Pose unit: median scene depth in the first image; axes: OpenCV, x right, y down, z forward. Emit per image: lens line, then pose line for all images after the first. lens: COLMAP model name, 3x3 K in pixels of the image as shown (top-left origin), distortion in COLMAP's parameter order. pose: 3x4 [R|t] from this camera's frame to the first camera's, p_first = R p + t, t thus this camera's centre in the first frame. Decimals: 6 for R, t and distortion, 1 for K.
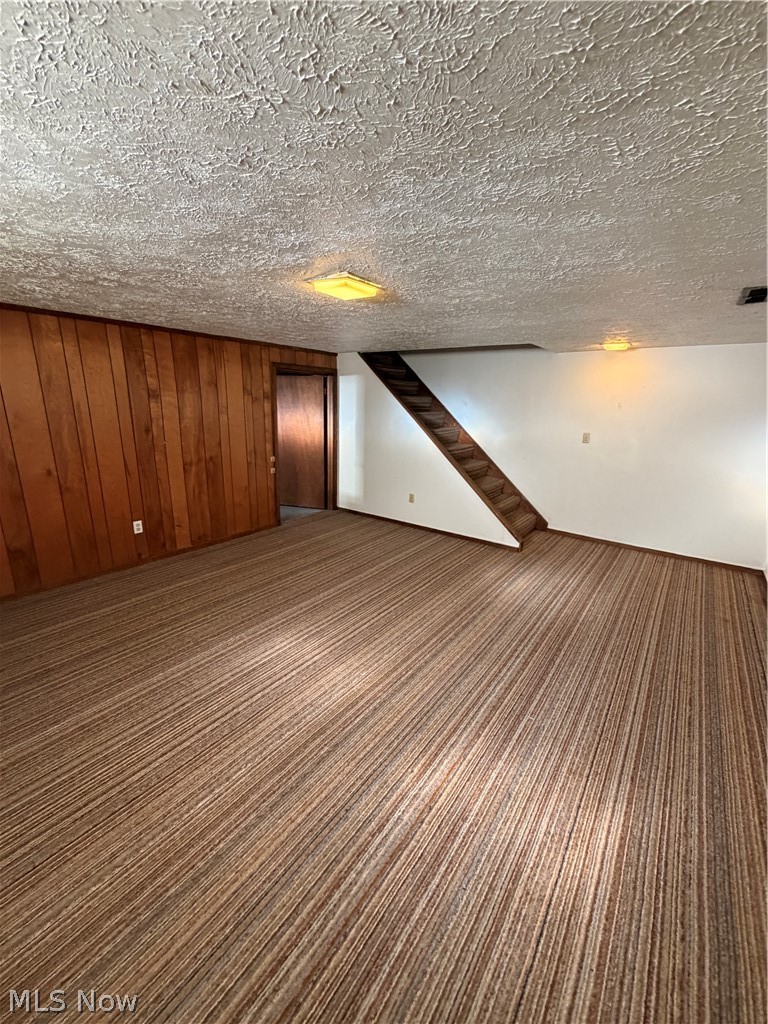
lens RADIAL K [[409.4, 0, 382.5], [0, 409.4, 511.0], [0, 0, 1]] dist [0.002071, -0.000939]
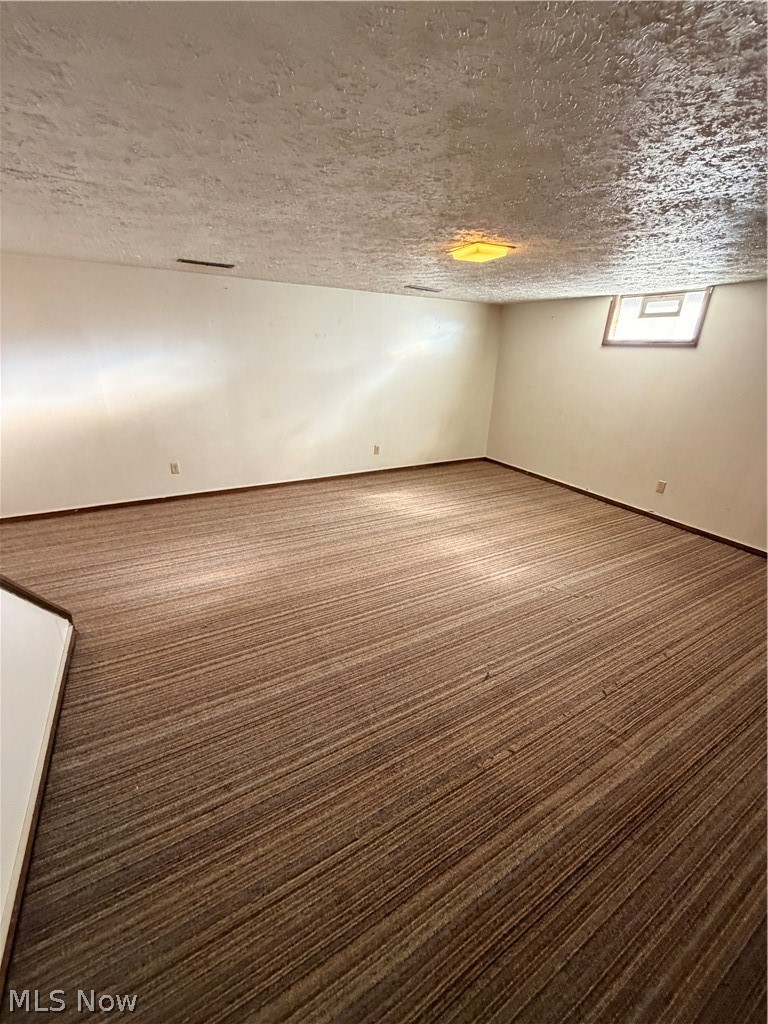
lens RADIAL K [[409.4, 0, 384.0], [0, 409.4, 511.8], [0, 0, 1]] dist [0.002071, -0.000939]
pose [[-0.919025, -0.197323, 0.341257, -0.285429], [0.049531, 0.801032, 0.596569, -0.496485], [-0.391075, 0.565165, -0.726395, 1.777923]]
